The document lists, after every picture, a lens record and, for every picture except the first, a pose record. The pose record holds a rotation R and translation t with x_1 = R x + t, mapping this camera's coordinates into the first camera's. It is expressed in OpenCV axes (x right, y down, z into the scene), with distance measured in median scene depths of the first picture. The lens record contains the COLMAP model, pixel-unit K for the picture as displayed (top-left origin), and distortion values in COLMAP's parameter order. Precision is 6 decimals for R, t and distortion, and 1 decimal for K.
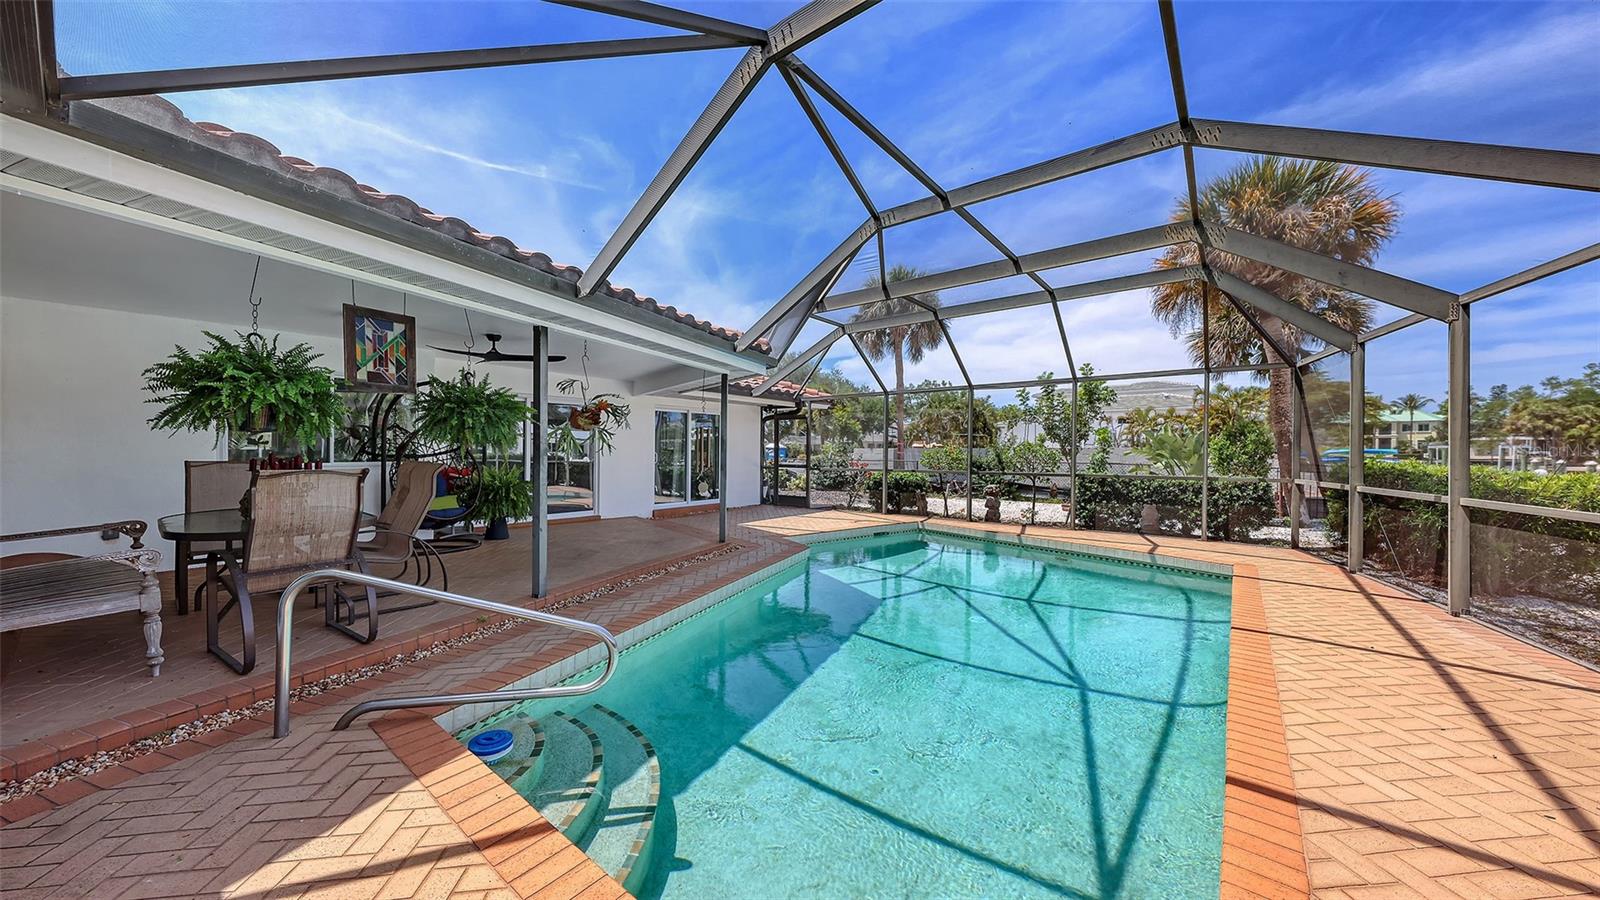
lens RADIAL K [[555.0, 0, 798.1], [0, 555.0, 456.9], [0, 0, 1]] dist [0.002906, -0.000157]
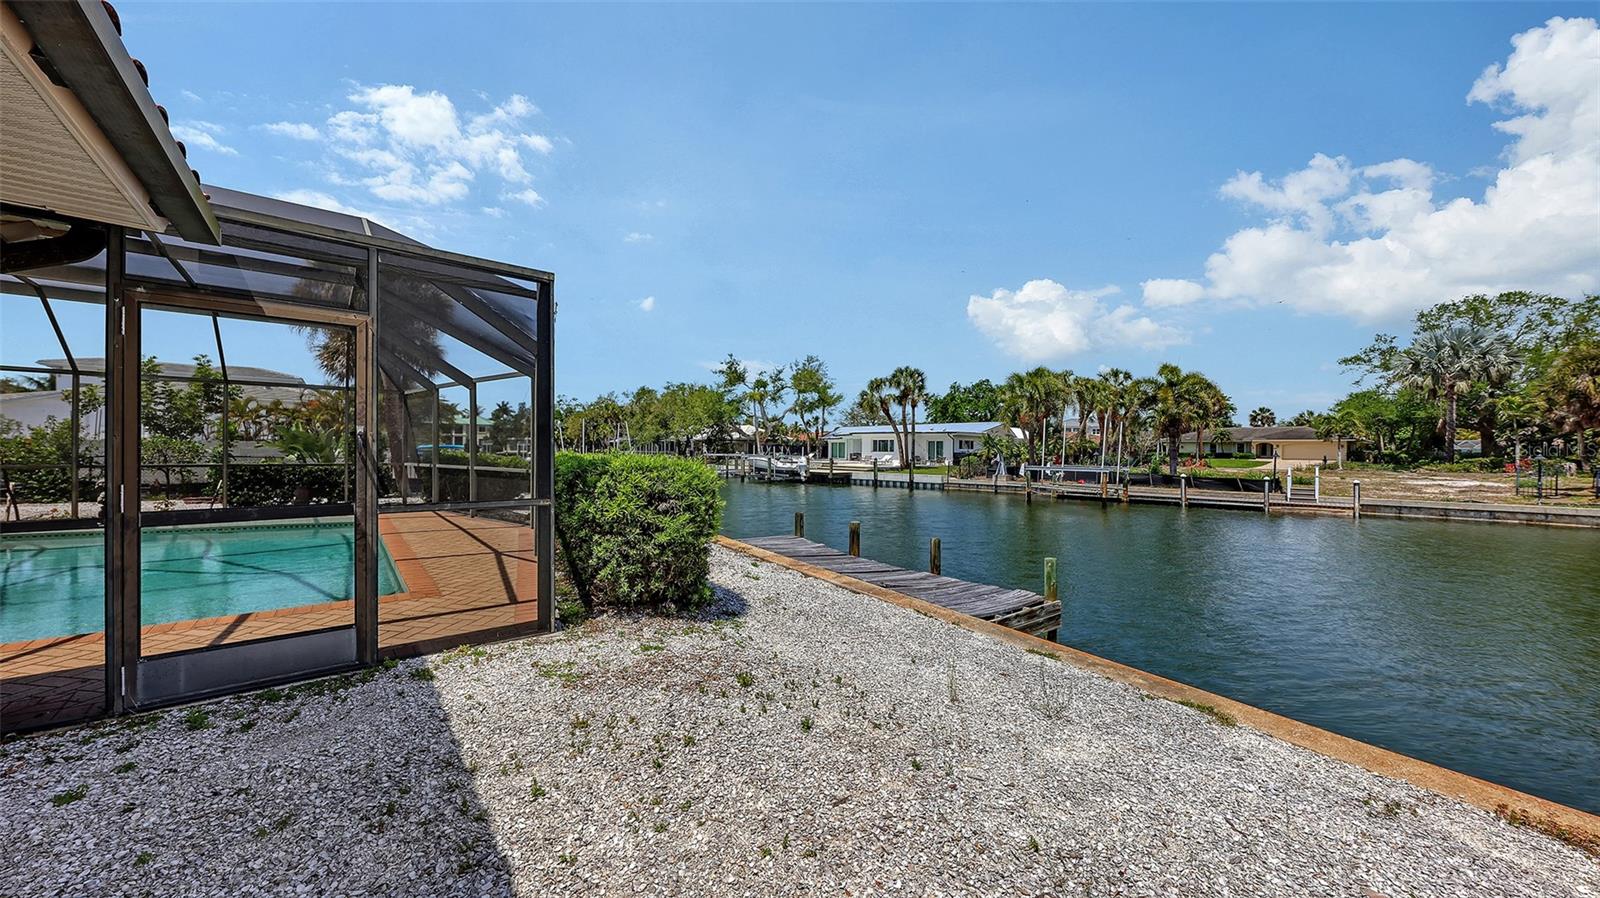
lens RADIAL K [[546.5, 0, 800.0], [0, 546.5, 449.0], [0, 0, 1]] dist [0.000260, -0.000023]
pose [[0.200143, 0.000574, 0.979767, -0.227412], [0.004636, 0.999988, -0.001533, 0.004515], [-0.979756, 0.004849, 0.200138, -0.232332]]
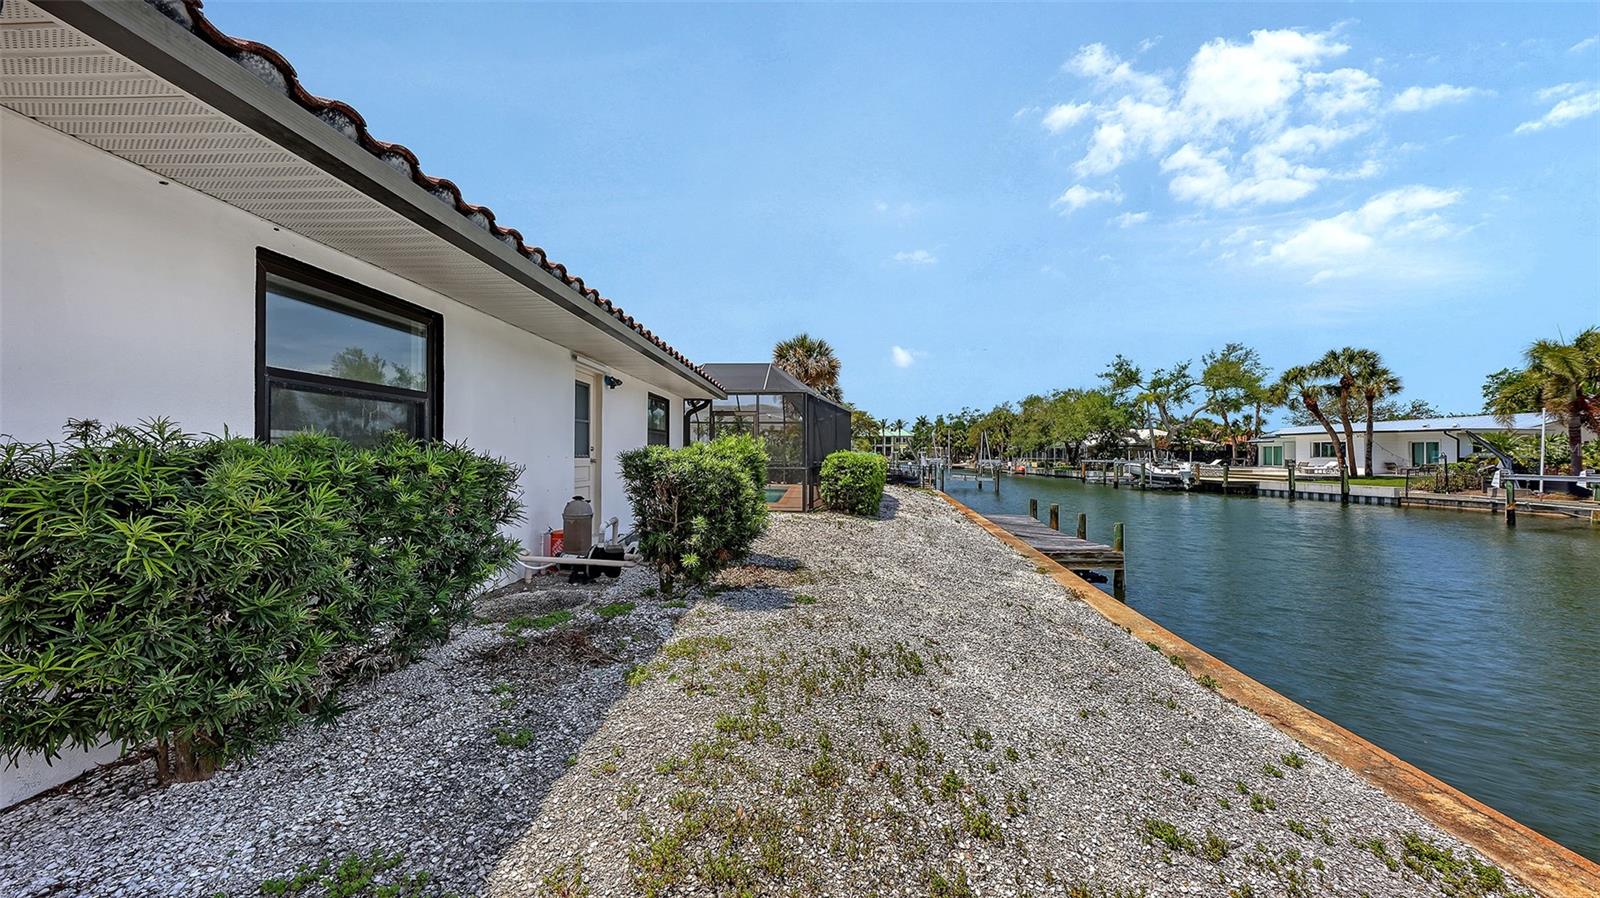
lens RADIAL K [[537.7, 0, 800.0], [0, 537.7, 449.0], [0, 0, 1]] dist [0.000122, -0.000011]
pose [[0.803403, 0.007178, 0.595393, -0.468341], [0.005796, 0.999786, -0.019875, 0.018030], [-0.595408, 0.019419, 0.803189, -0.698542]]
